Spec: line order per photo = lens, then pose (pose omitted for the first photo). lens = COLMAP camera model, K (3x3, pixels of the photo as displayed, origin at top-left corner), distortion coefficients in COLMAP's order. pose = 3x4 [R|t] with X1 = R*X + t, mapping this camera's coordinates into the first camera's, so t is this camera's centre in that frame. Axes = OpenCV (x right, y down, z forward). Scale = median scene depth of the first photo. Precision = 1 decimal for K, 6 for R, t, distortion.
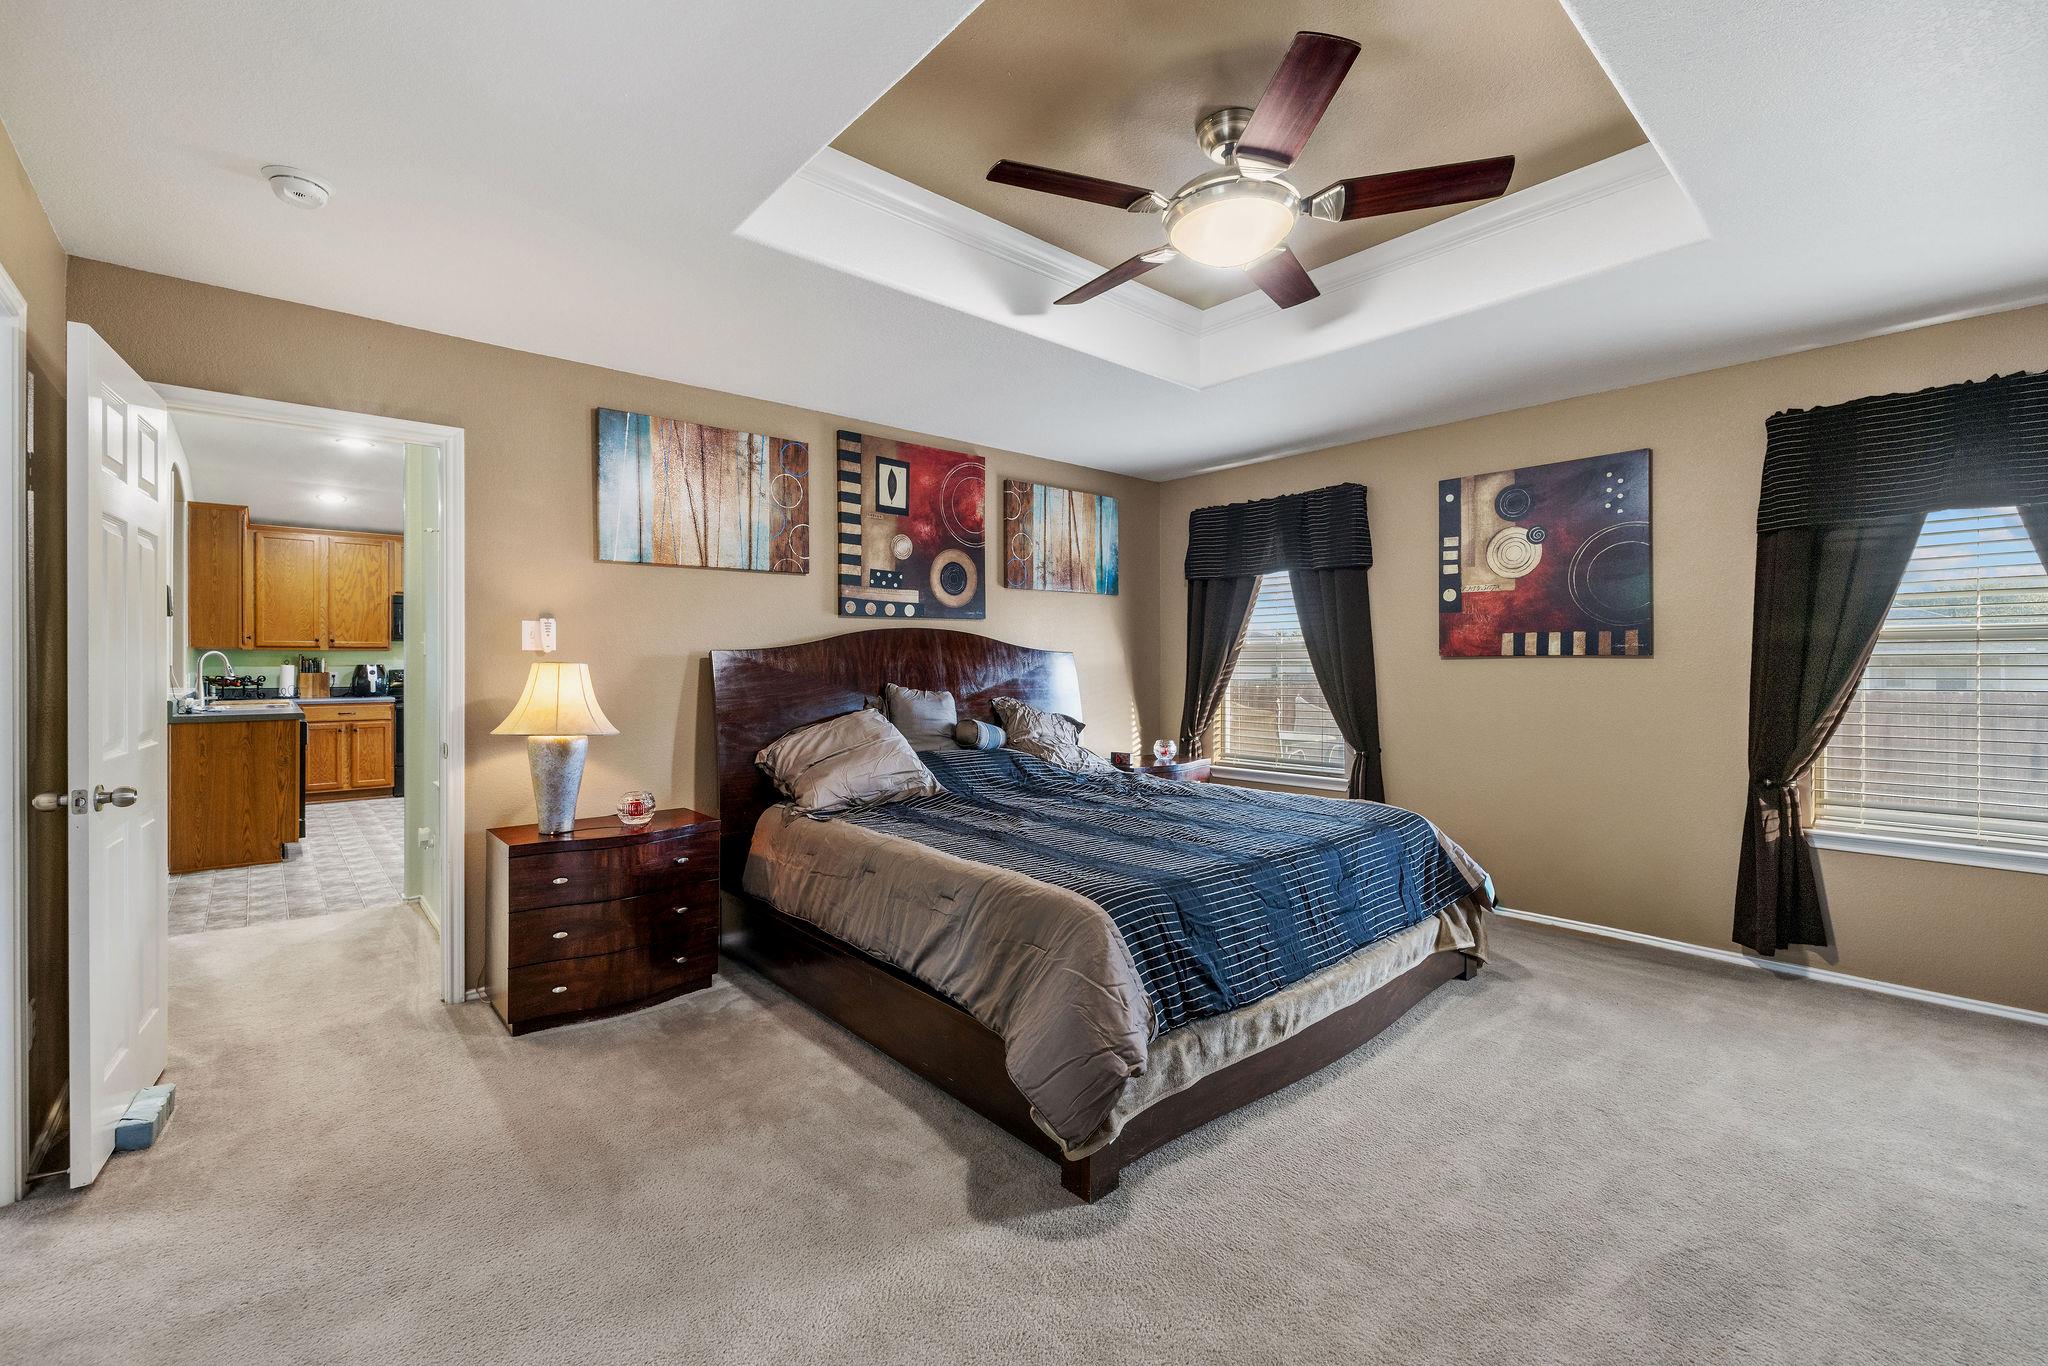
lens RADIAL K [[860.1, 0, 1028.8], [0, 860.1, 659.0], [0, 0, 1]] dist [-0.000975, -0.000241]
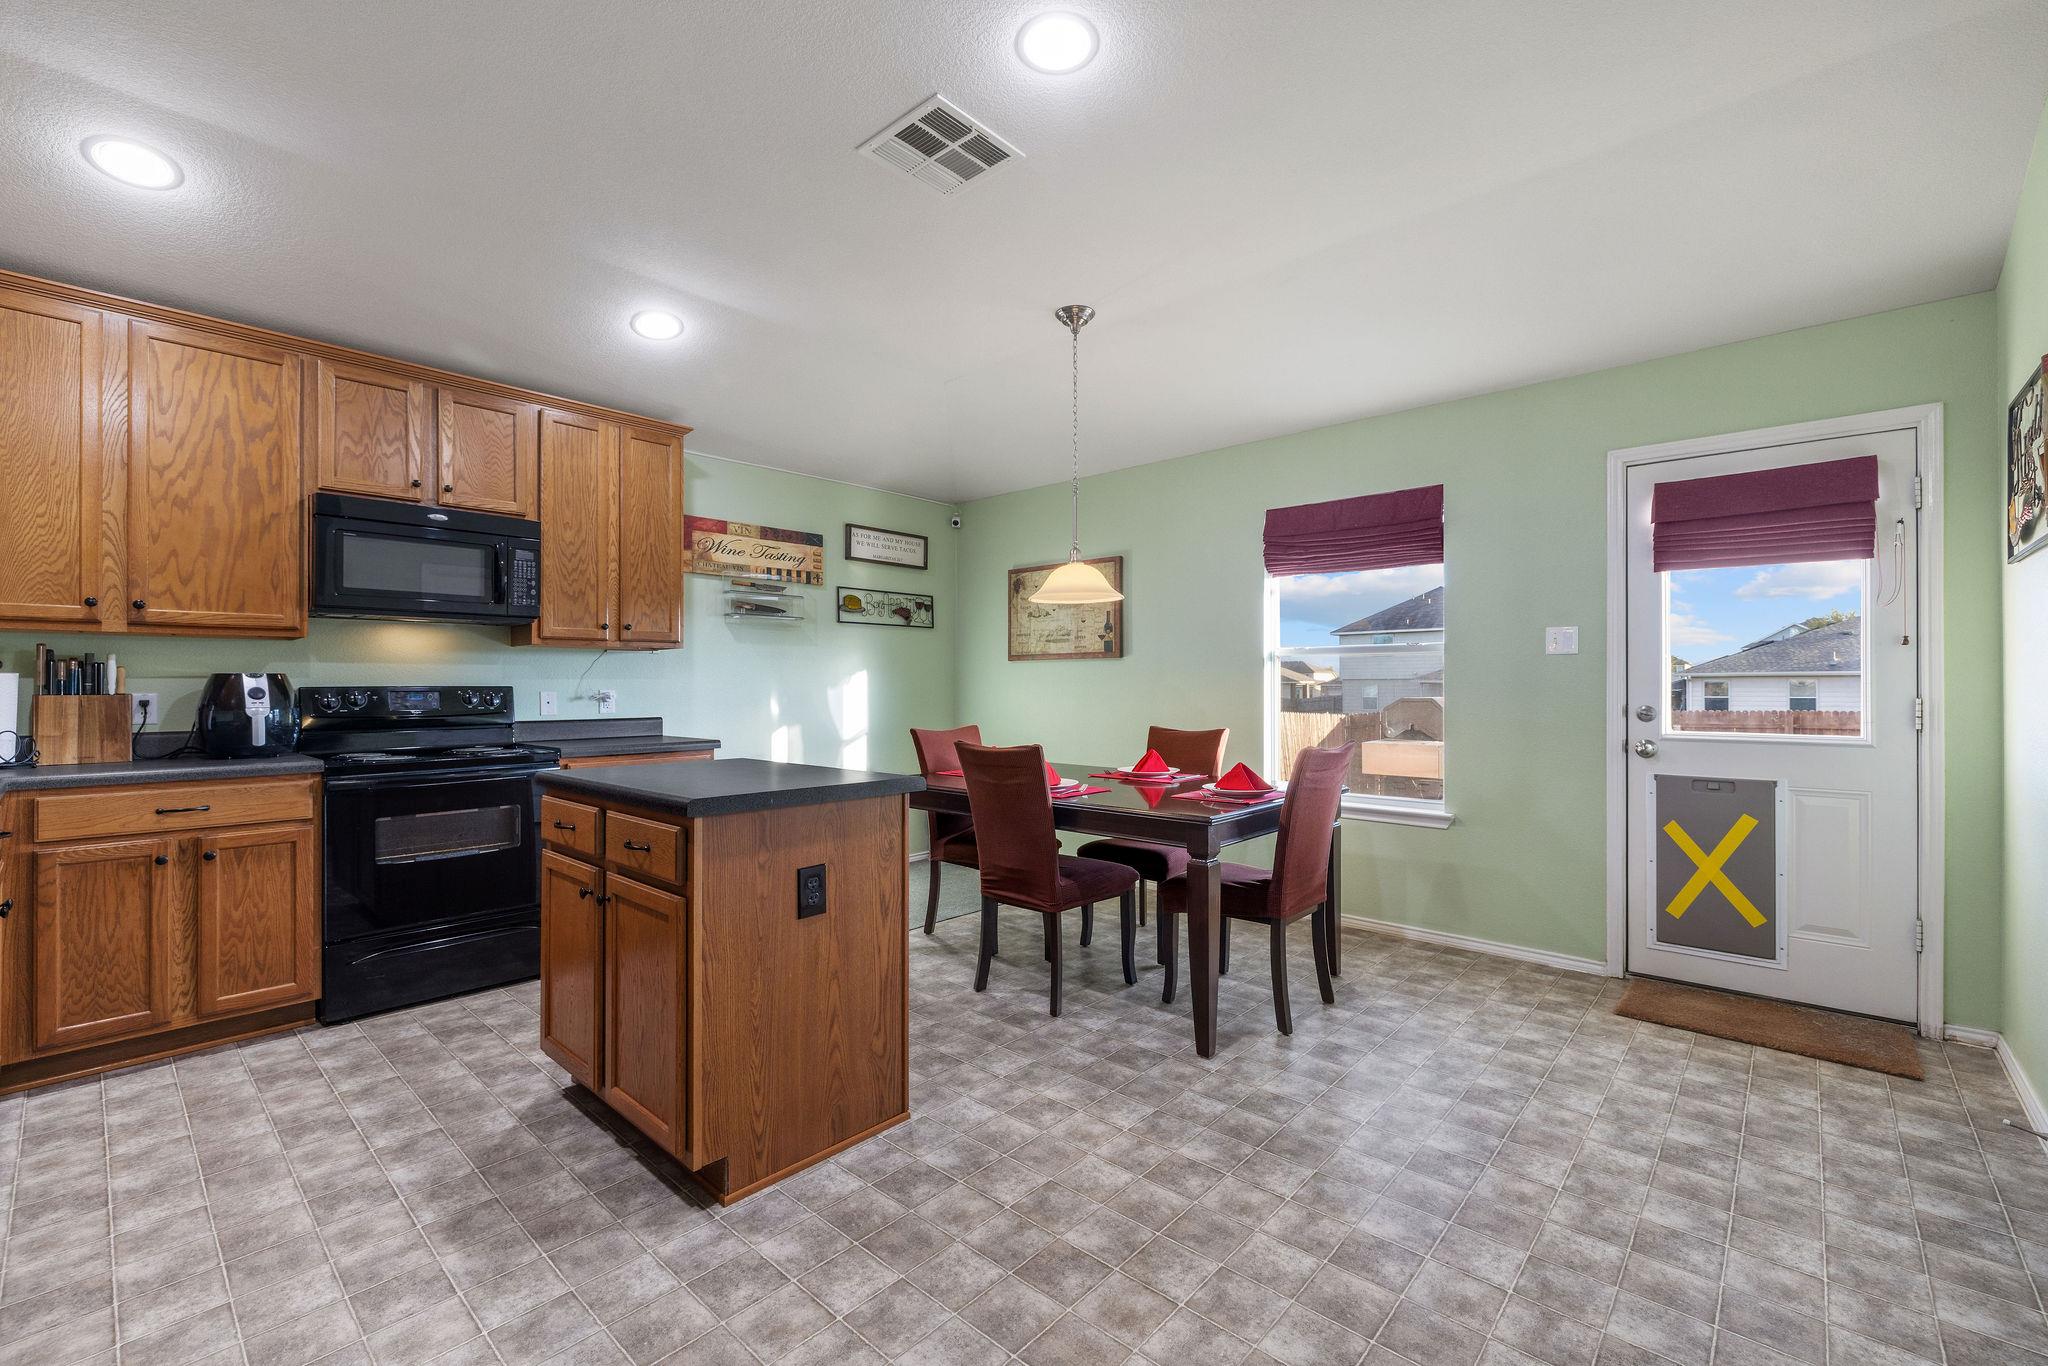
lens RADIAL K [[860.1, 0, 1025.5], [0, 860.1, 679.4], [0, 0, 1]] dist [-0.000975, -0.000241]
pose [[0.994594, -0.001954, 0.103823, -0.473709], [0.002539, 0.999982, -0.005503, 0.012572], [-0.103810, 0.005737, 0.994581, 0.597770]]
